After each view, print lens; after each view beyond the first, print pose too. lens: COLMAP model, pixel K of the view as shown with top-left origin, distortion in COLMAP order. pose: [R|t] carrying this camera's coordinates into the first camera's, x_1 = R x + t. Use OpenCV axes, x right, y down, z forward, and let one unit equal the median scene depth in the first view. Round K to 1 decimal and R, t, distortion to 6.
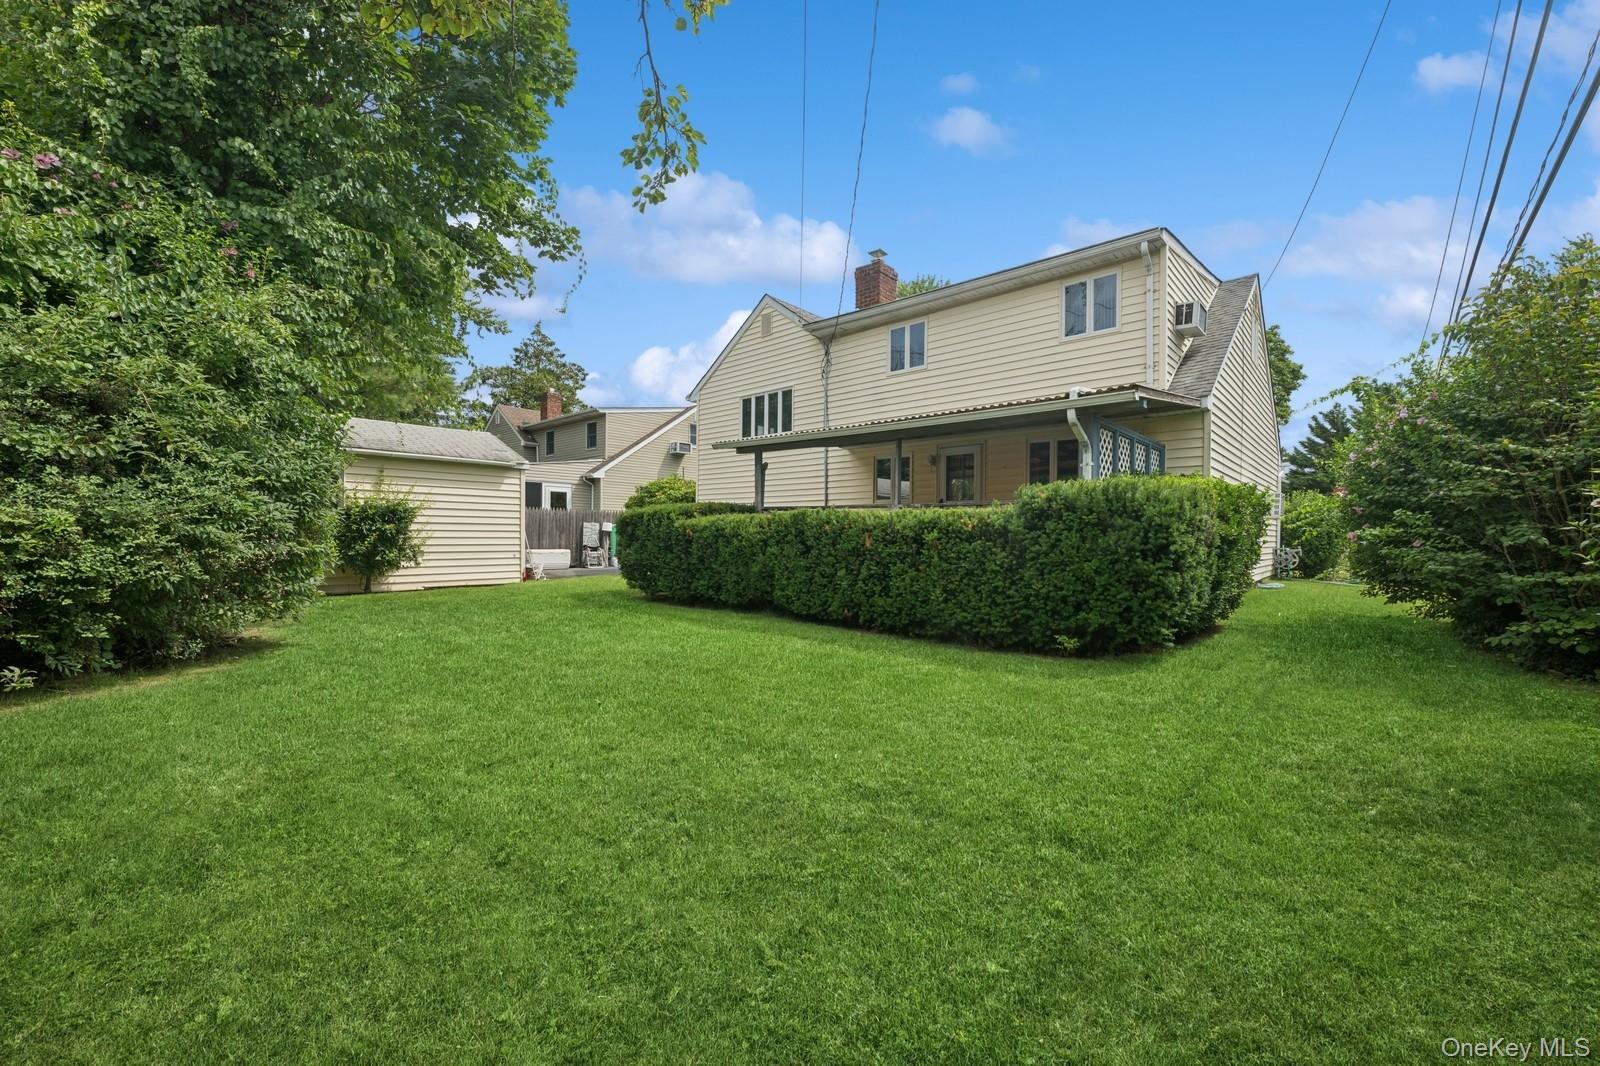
lens RADIAL K [[623.4, 0, 800.0], [0, 623.4, 533.0], [0, 0, 1]] dist [0.001094, 0.000046]
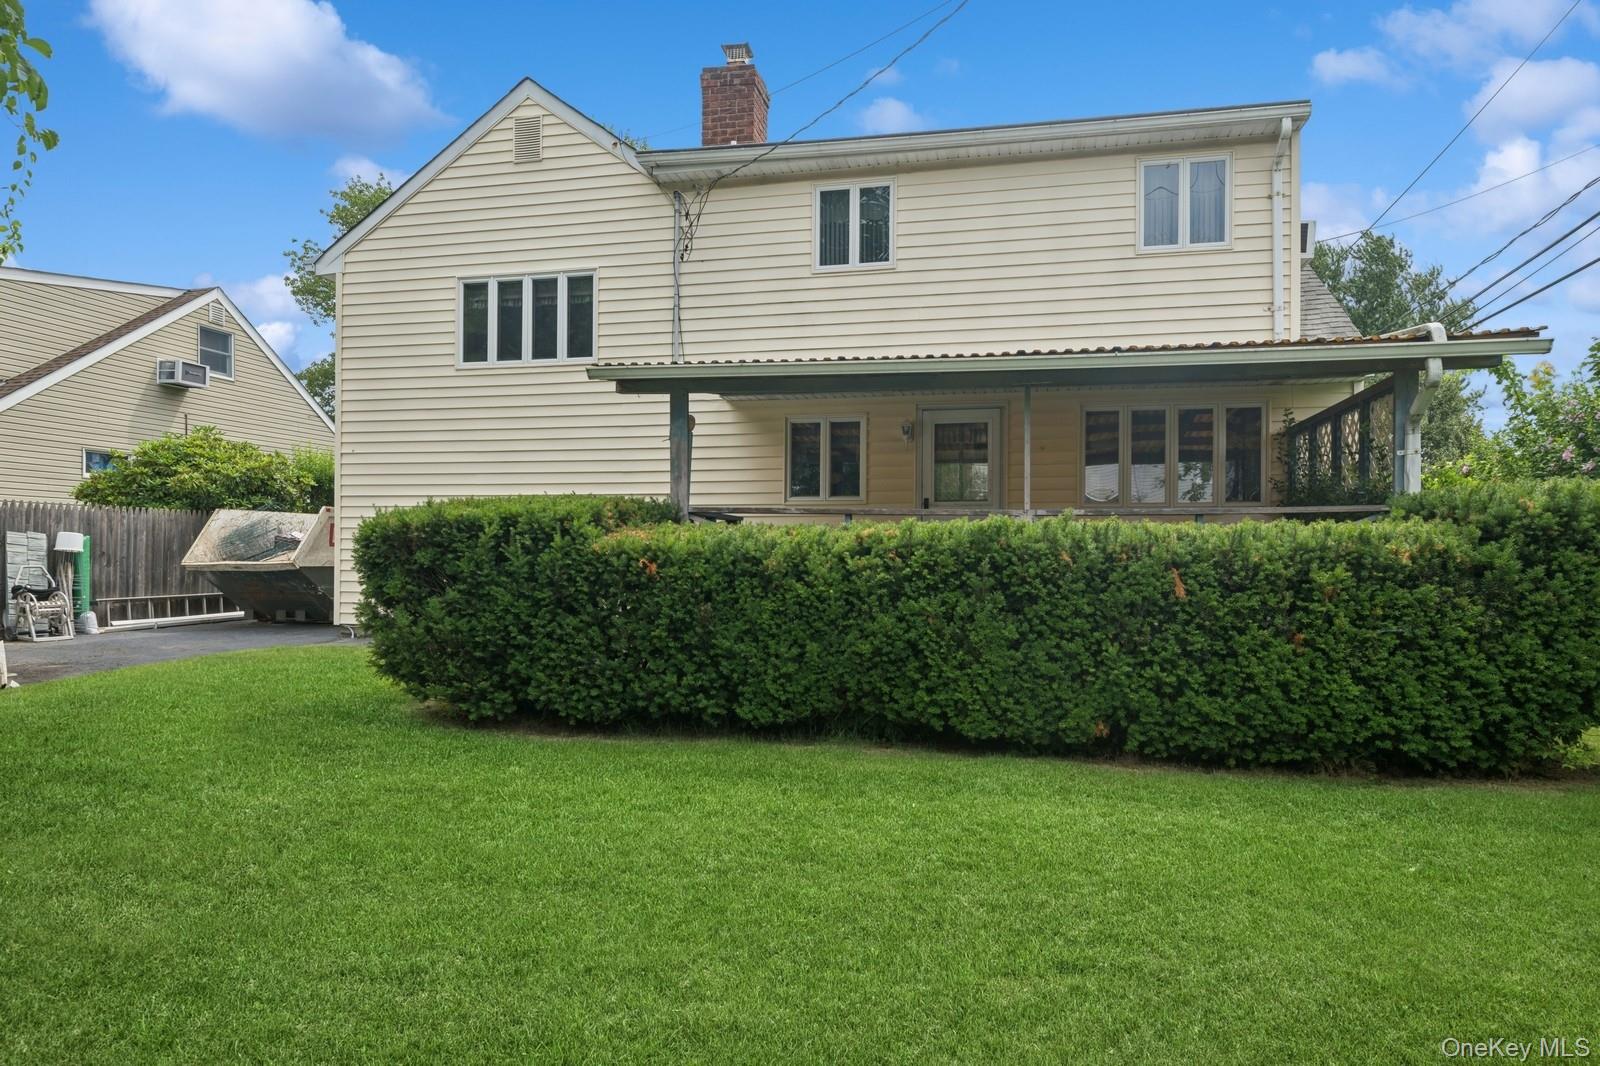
lens RADIAL K [[923.1, 0, 803.2], [0, 923.1, 560.3], [0, 0, 1]] dist [0.007343, 0.001861]
pose [[0.865257, -0.010686, 0.501215, -0.311642], [0.001781, 0.999832, 0.018243, -0.012013], [-0.501326, -0.014892, 0.865131, 0.317049]]
